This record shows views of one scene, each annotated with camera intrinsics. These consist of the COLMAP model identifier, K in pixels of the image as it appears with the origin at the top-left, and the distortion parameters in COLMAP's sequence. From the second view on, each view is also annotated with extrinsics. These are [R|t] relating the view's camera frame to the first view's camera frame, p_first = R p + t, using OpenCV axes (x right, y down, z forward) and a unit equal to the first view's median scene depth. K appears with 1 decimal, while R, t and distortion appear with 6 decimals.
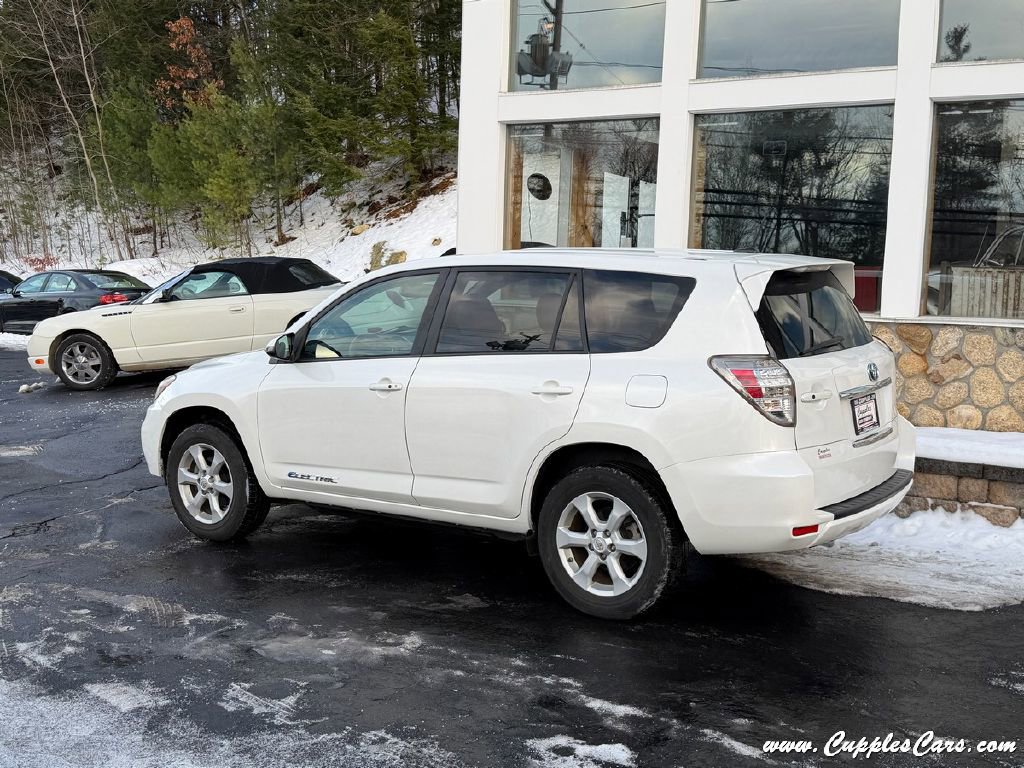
lens RADIAL K [[1094.4, 0, 518.6], [0, 1094.4, 382.2], [0, 0, 1]] dist [0.195878, -0.375048]
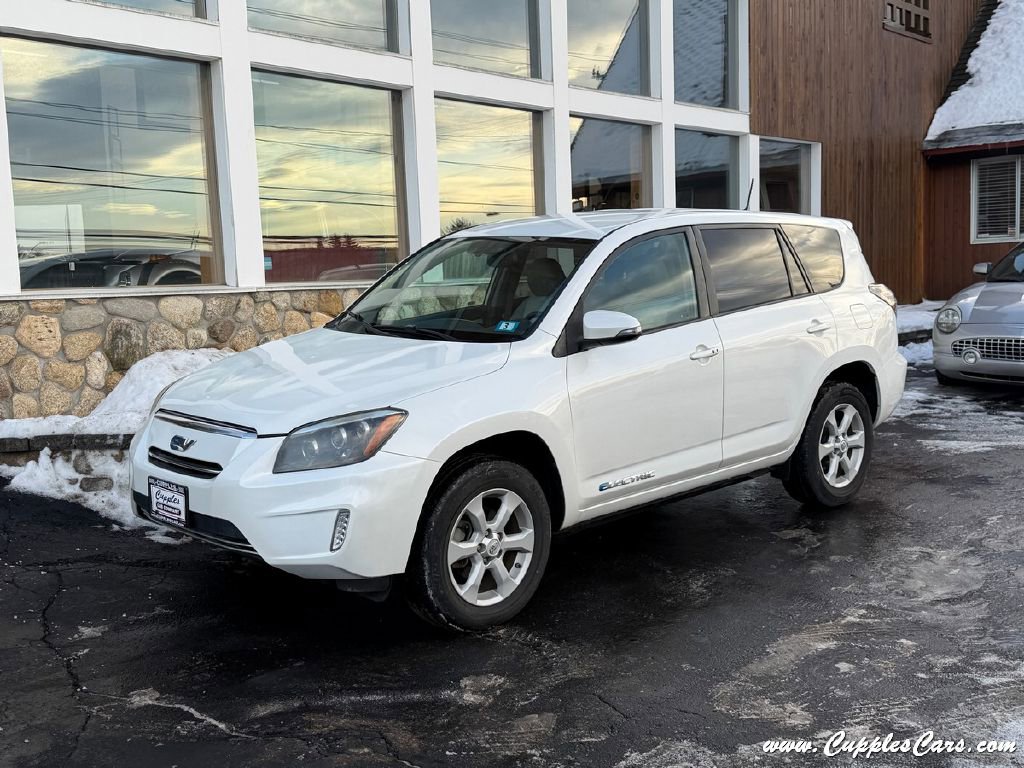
lens RADIAL K [[1094.4, 0, 518.6], [0, 1094.4, 382.2], [0, 0, 1]] dist [0.195878, -0.375048]
pose [[0.208269, -0.132525, 0.969052, -1.149466], [0.130883, 0.985643, 0.106665, -0.099792], [-0.969275, 0.104618, 0.222624, 1.017695]]
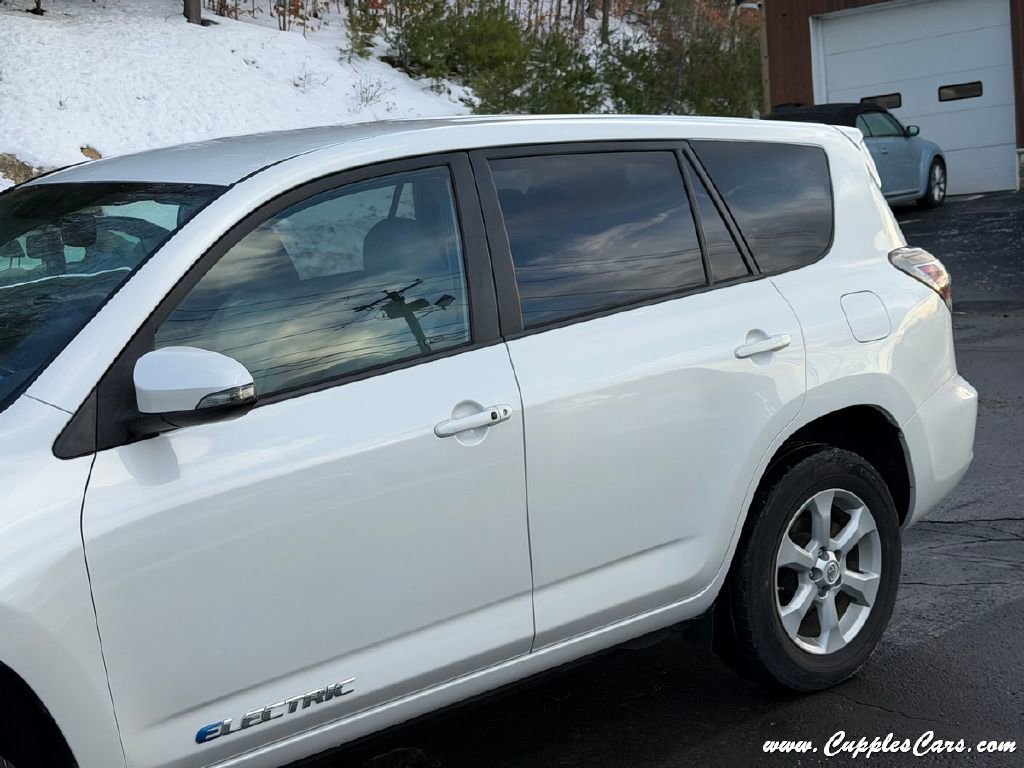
lens RADIAL K [[1477.5, 0, 512.0], [0, 1477.5, 384.0], [0, 0, 1]] dist [0.177110, -0.322116]
pose [[0.268682, -0.158499, 0.950099, -0.737730], [0.160841, 0.979903, 0.117986, -0.084733], [-0.949705, 0.121114, 0.288776, 0.869598]]
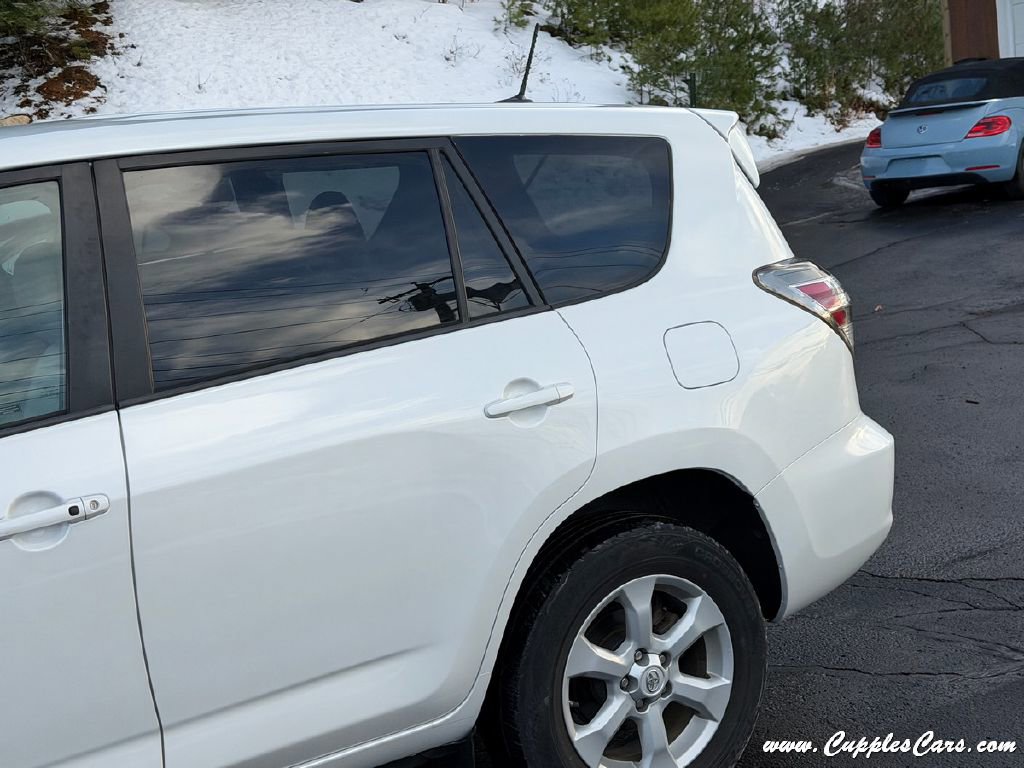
lens RADIAL K [[1477.5, 0, 512.0], [0, 1477.5, 384.0], [0, 0, 1]] dist [0.177110, -0.322116]
pose [[0.410550, -0.179113, 0.894073, -0.505526], [0.180191, 0.977119, 0.113008, -0.067413], [-0.893857, 0.114708, 0.433431, 0.713073]]
